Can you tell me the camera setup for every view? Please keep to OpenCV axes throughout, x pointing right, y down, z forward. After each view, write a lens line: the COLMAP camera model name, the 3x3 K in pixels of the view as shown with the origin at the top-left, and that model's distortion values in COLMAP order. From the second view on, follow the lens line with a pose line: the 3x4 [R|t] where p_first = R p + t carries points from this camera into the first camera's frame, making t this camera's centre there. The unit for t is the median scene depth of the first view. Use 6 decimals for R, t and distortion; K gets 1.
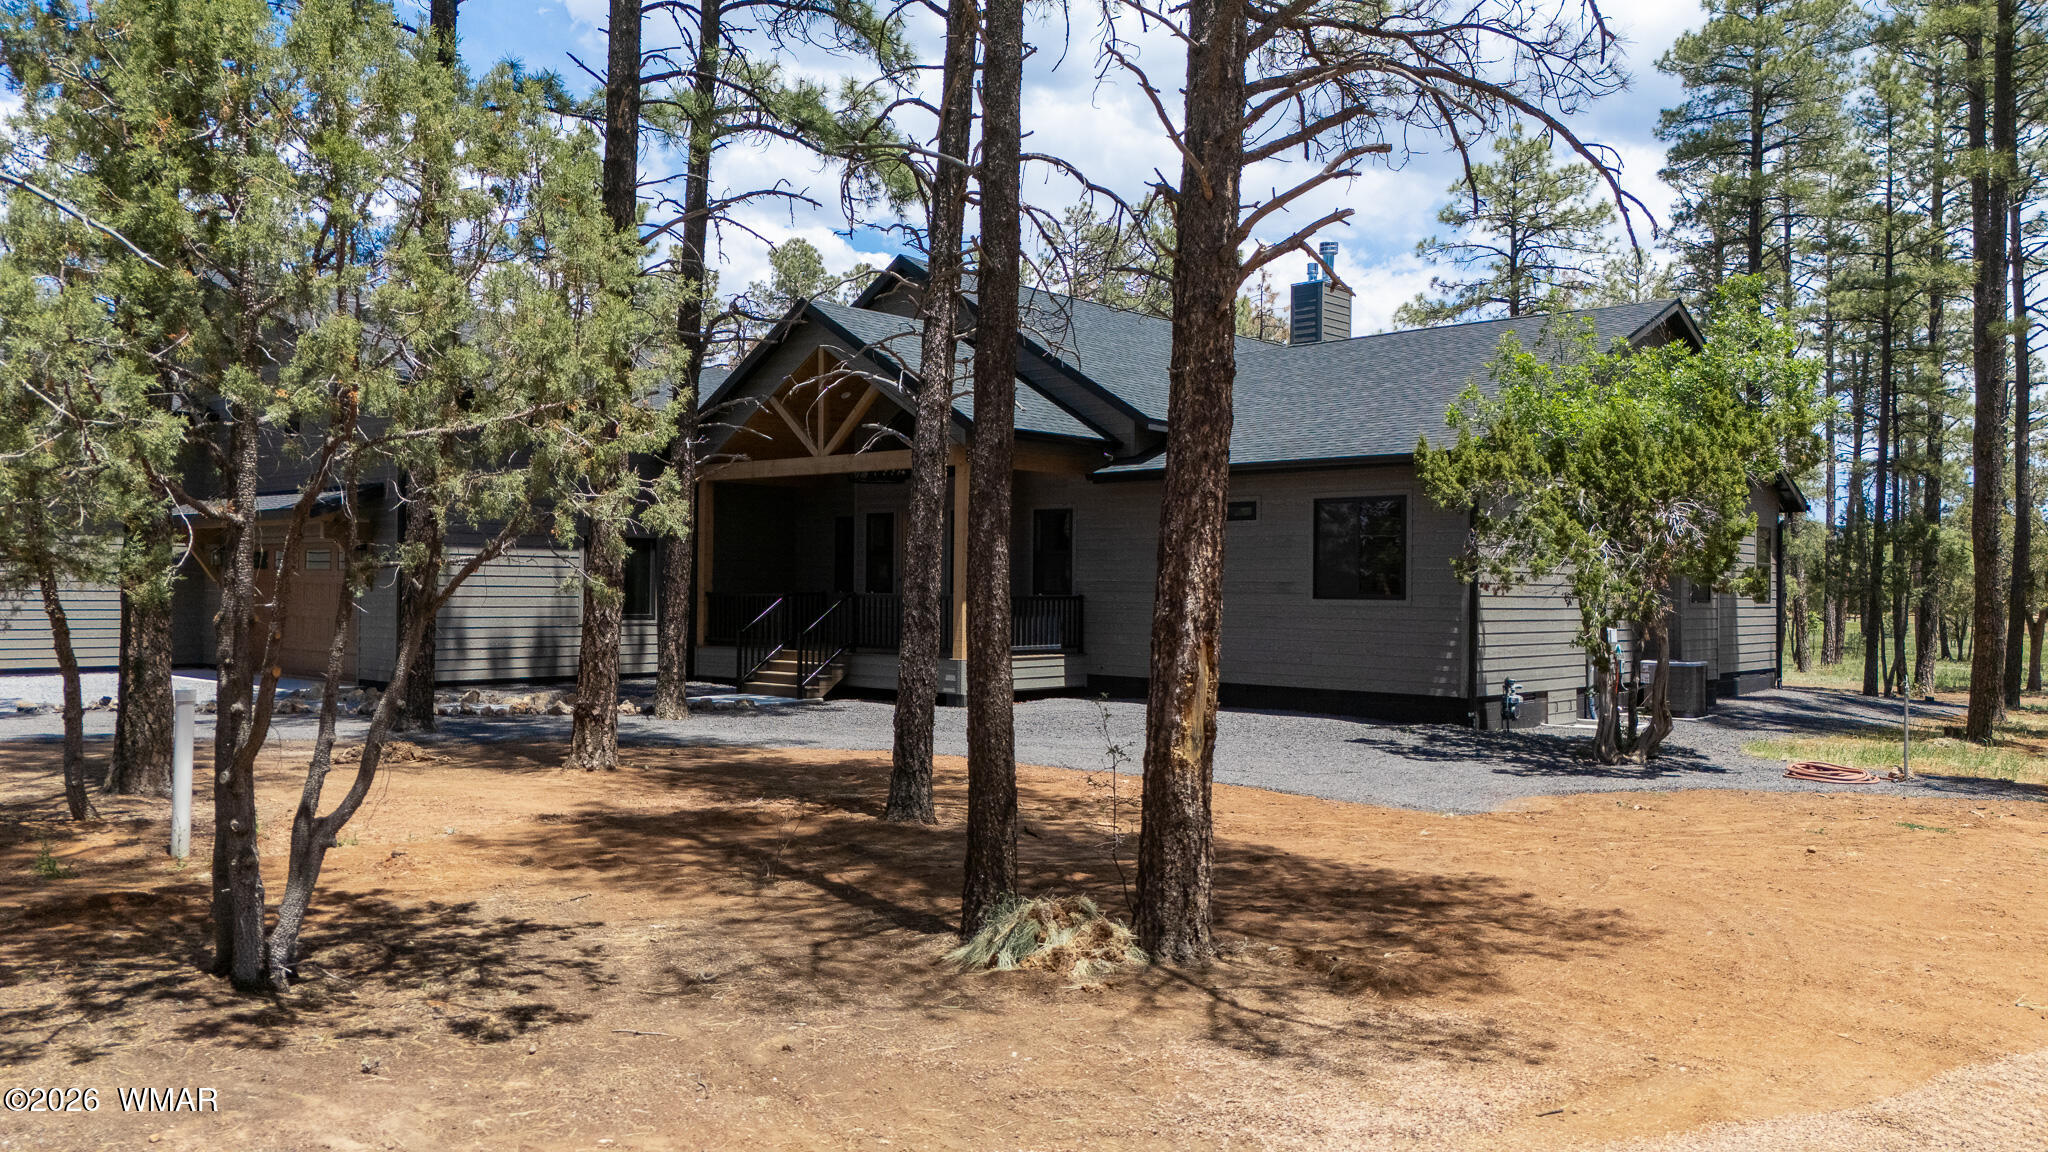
lens RADIAL K [[1531.6, 0, 1023.1], [0, 1531.6, 579.2], [0, 0, 1]] dist [0.037651, -0.002402]
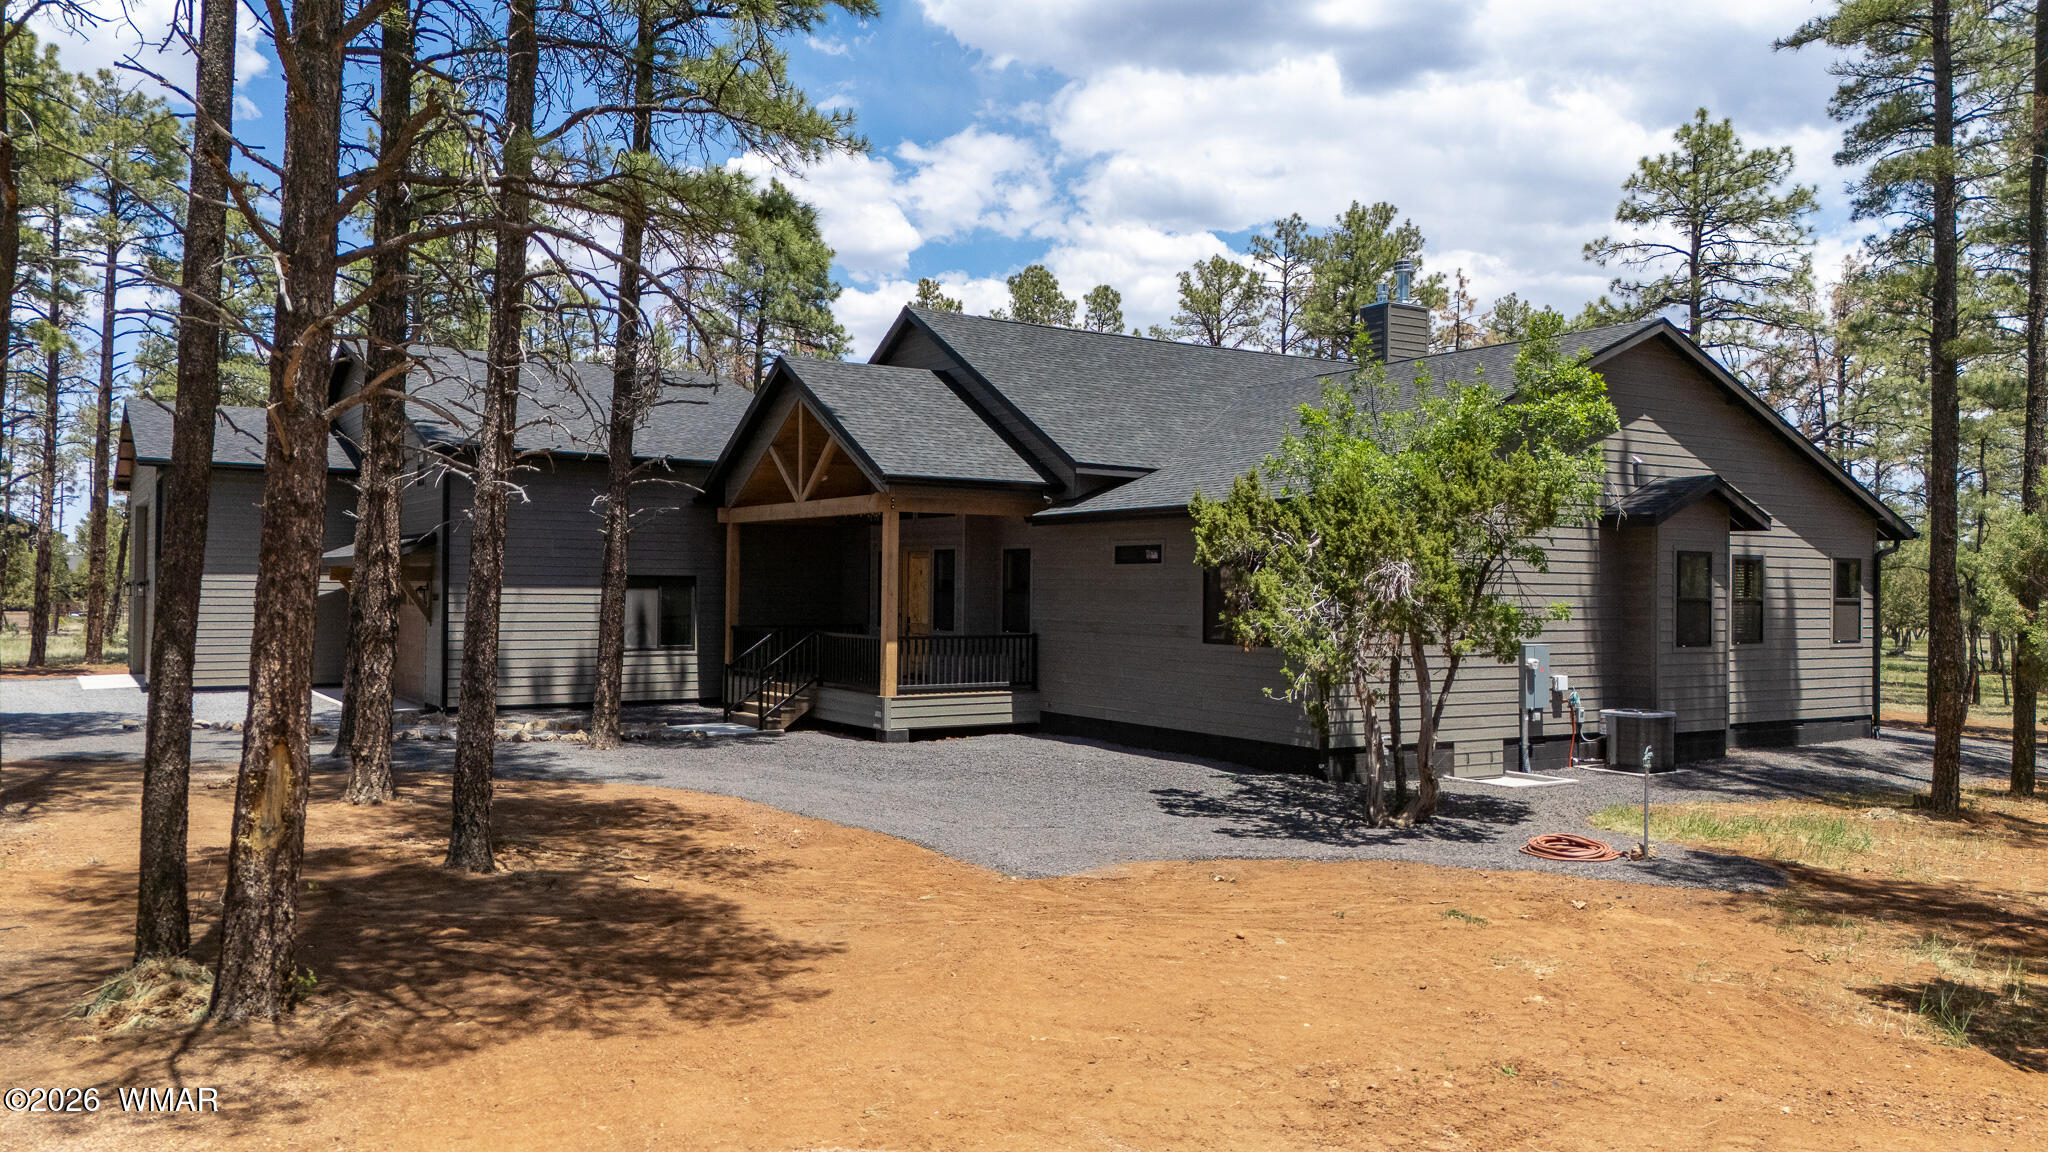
lens RADIAL K [[1531.6, 0, 1032.0], [0, 1531.6, 578.1], [0, 0, 1]] dist [0.037651, -0.002402]
pose [[0.966368, -0.001533, -0.257159, 0.296261], [0.001143, 0.999998, -0.001667, -0.024759], [0.257161, 0.001317, 0.966368, 0.008771]]
